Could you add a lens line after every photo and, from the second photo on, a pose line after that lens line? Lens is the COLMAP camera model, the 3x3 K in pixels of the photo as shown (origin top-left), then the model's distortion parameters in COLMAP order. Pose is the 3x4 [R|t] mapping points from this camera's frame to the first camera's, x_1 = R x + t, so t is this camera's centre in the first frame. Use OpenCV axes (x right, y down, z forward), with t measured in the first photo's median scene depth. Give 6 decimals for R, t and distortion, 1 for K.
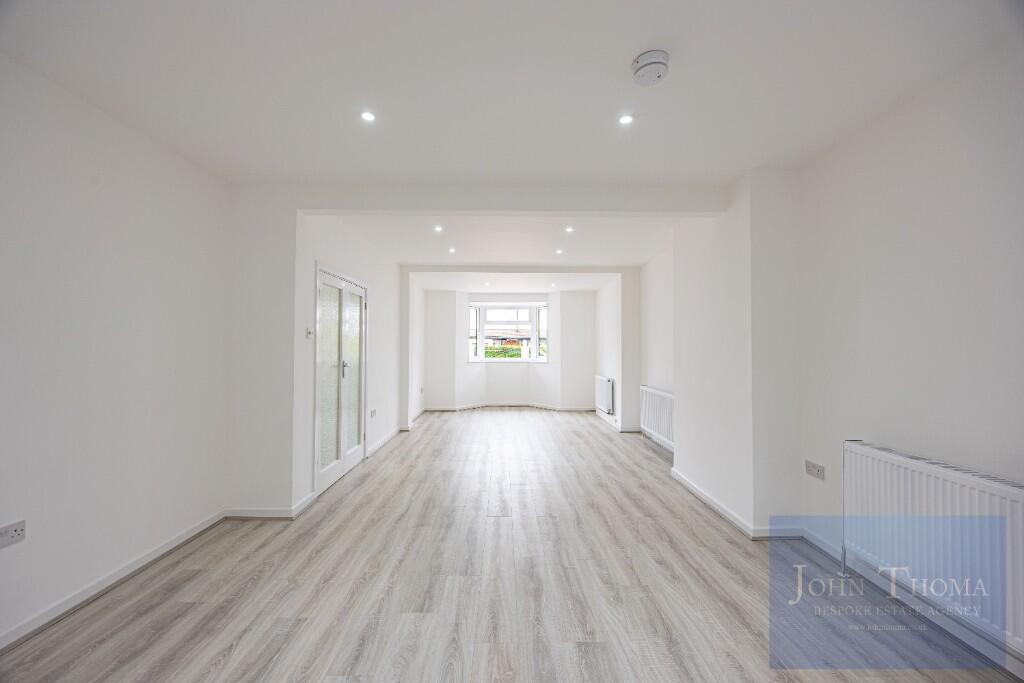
lens RADIAL K [[386.3, 0, 507.8], [0, 386.3, 342.5], [0, 0, 1]] dist [-0.007892, 0.001318]
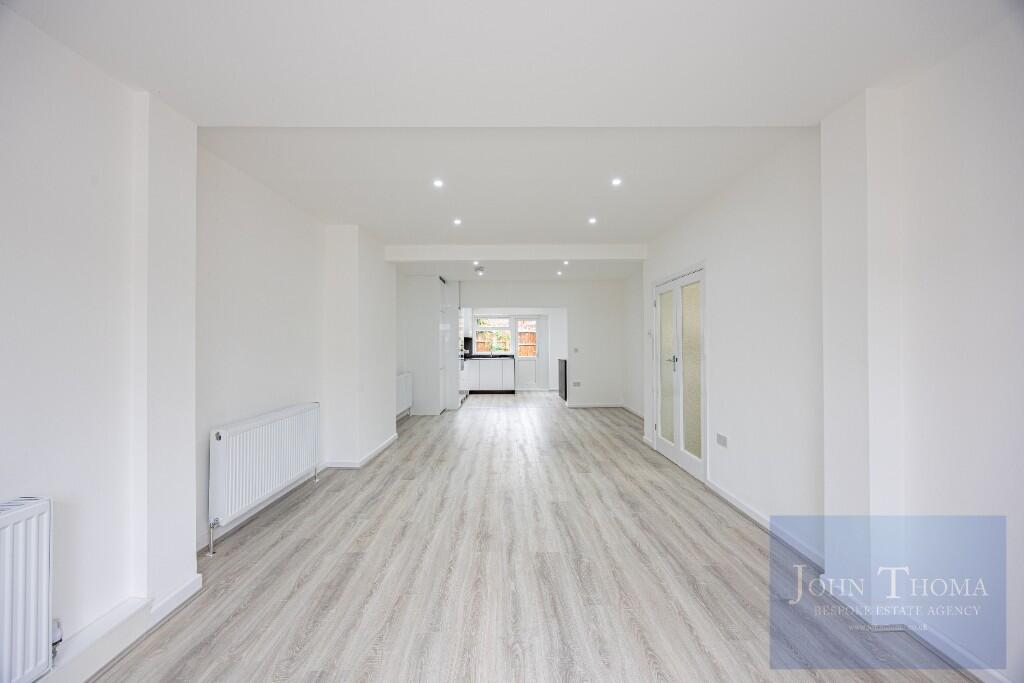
lens RADIAL K [[386.3, 0, 508.0], [0, 386.3, 325.0], [0, 0, 1]] dist [-0.007892, 0.001318]
pose [[-0.999971, 0.001669, 0.007412, 0.016258], [0.001215, 0.998145, -0.060867, 0.016623], [-0.007499, -0.060856, -0.998118, 1.256482]]
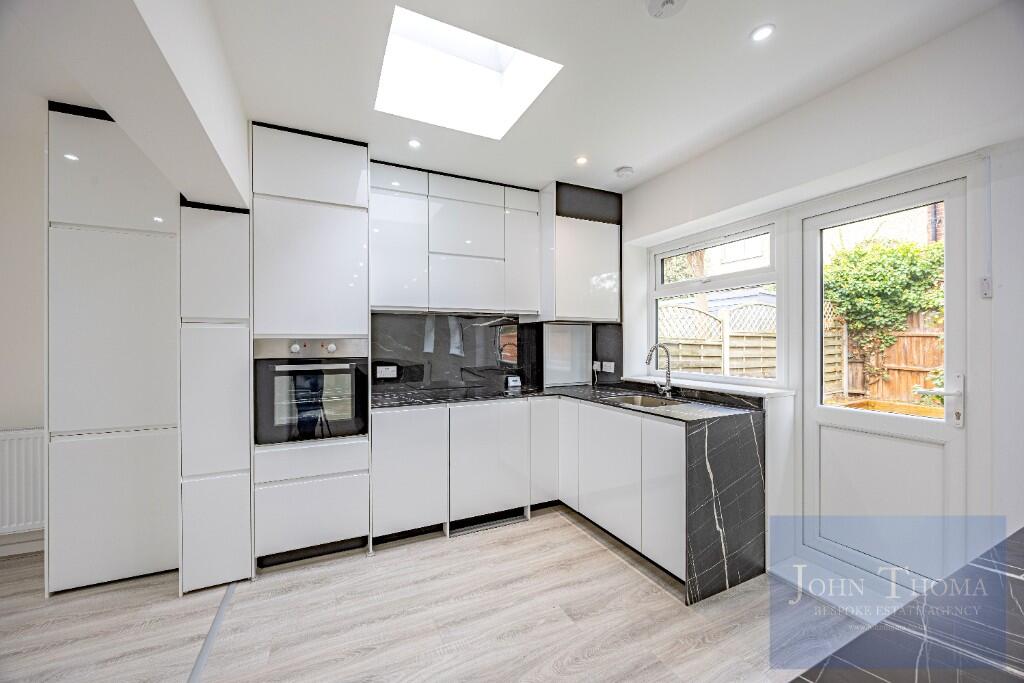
lens RADIAL K [[386.3, 0, 506.7], [0, 386.3, 344.1], [0, 0, 1]] dist [-0.007892, 0.001318]
pose [[-0.417319, -0.004661, 0.908748, -0.213273], [-0.006512, 0.999977, 0.002138, -0.001472], [-0.908737, -0.005026, -0.417340, -0.066210]]
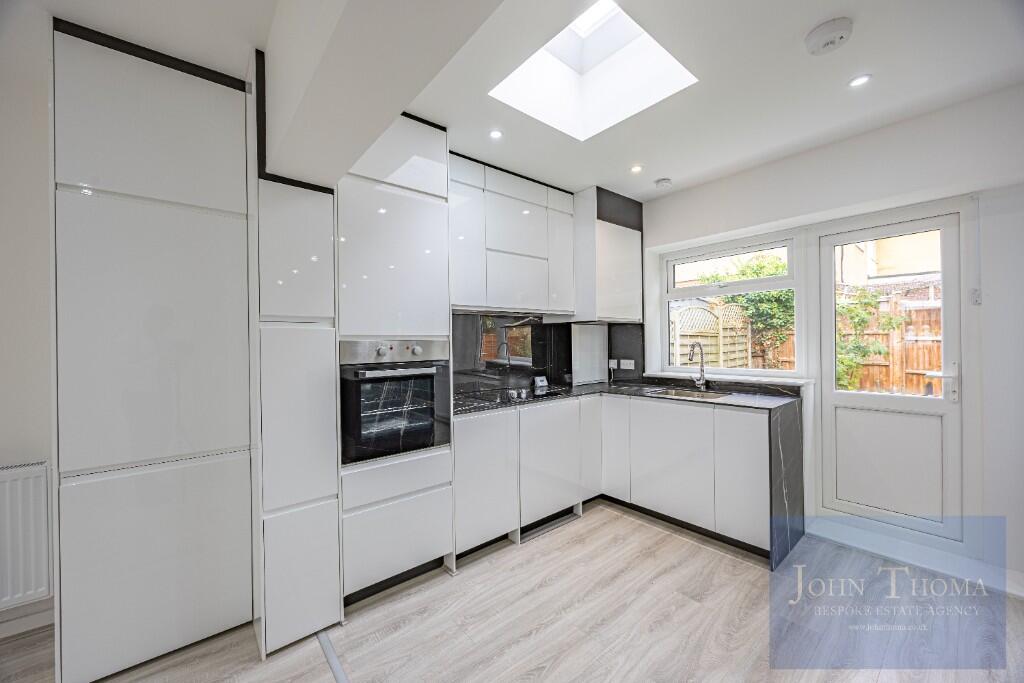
lens RADIAL K [[386.3, 0, 505.8], [0, 386.3, 343.8], [0, 0, 1]] dist [-0.007892, 0.001318]
pose [[-0.626892, 0.004944, 0.779090, -0.117937], [0.006330, 0.999979, -0.001252, -0.000557], [-0.779080, 0.004147, -0.626910, 0.076940]]
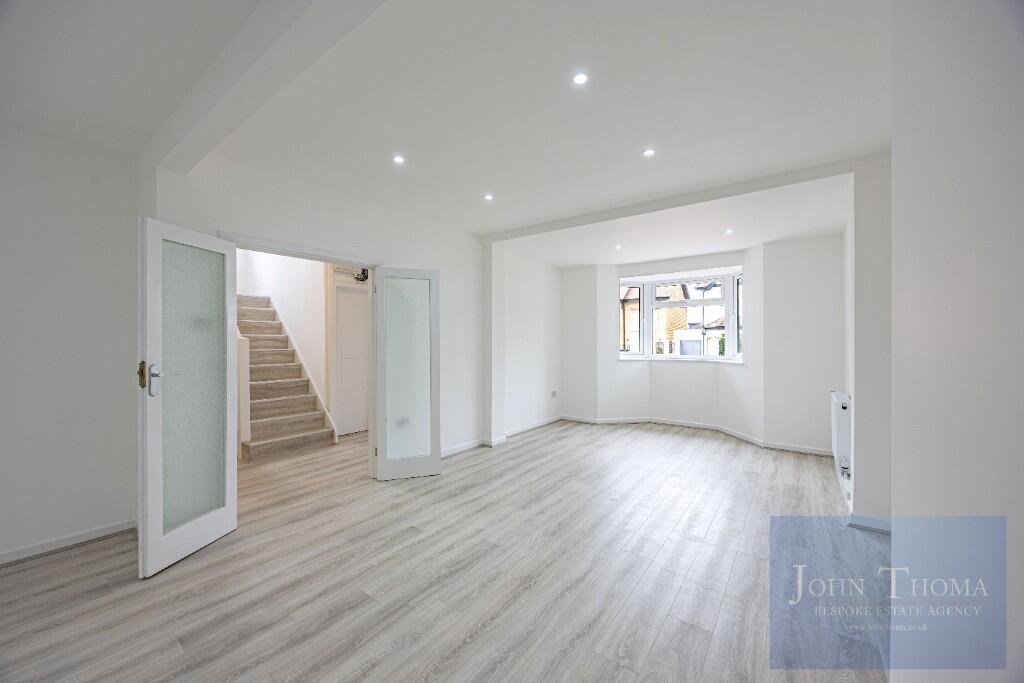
lens RADIAL K [[386.3, 0, 508.0], [0, 386.3, 337.0], [0, 0, 1]] dist [-0.007892, 0.001318]
pose [[0.788955, -0.012245, -0.614329, 0.234954], [0.013478, 0.999906, -0.002621, 0.008472], [0.614303, -0.006212, 0.789046, 0.373840]]
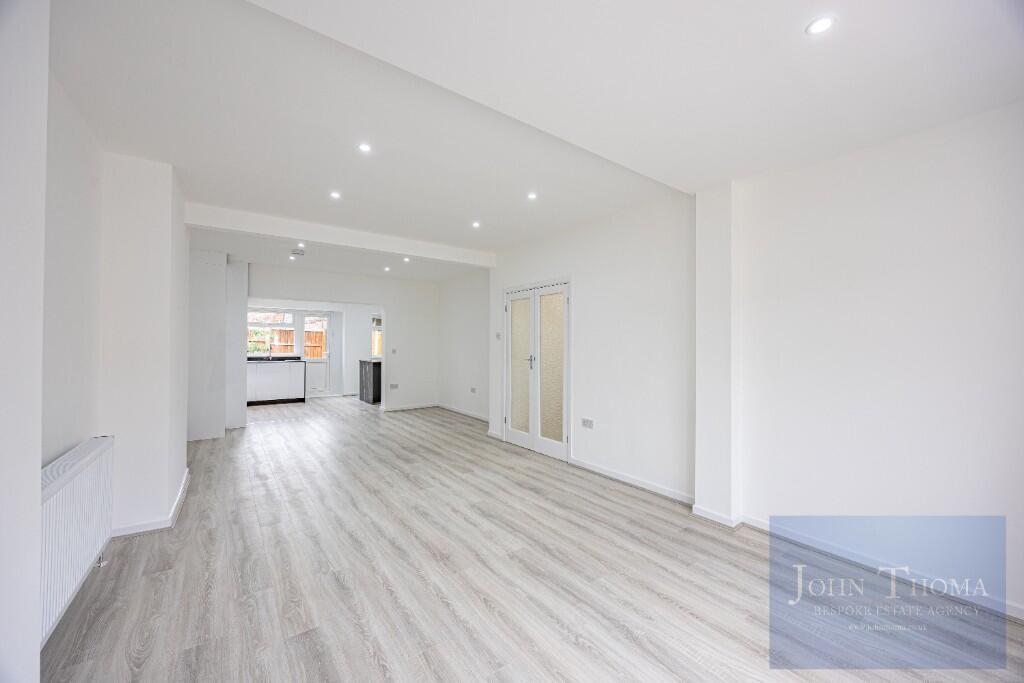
lens RADIAL K [[386.3, 0, 505.7], [0, 386.3, 325.8], [0, 0, 1]] dist [-0.007892, 0.001318]
pose [[-0.813099, -0.035264, -0.581056, 0.217269], [-0.000088, 0.998171, -0.060455, 0.016861], [0.582125, -0.049105, -0.811615, 1.179945]]
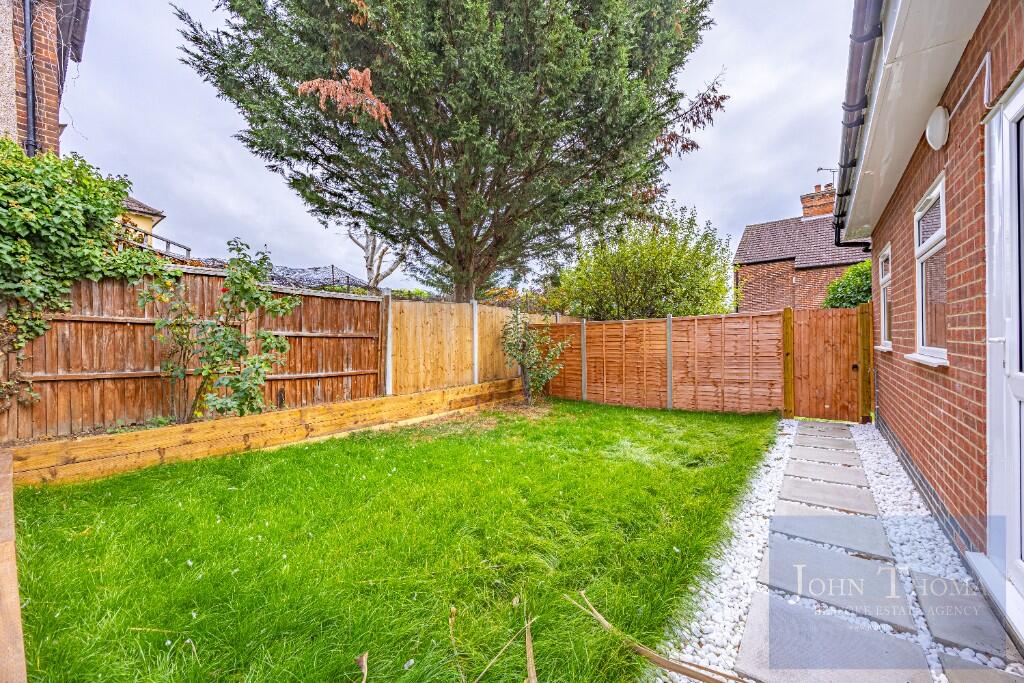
lens RADIAL K [[386.3, 0, 517.4], [0, 386.3, 340.6], [0, 0, 1]] dist [-0.007892, 0.001318]
pose [[-0.636369, 0.012389, -0.771285, 0.294580], [0.021823, 0.999760, -0.001947, 0.019401], [0.771076, -0.018071, -0.636487, -0.566669]]
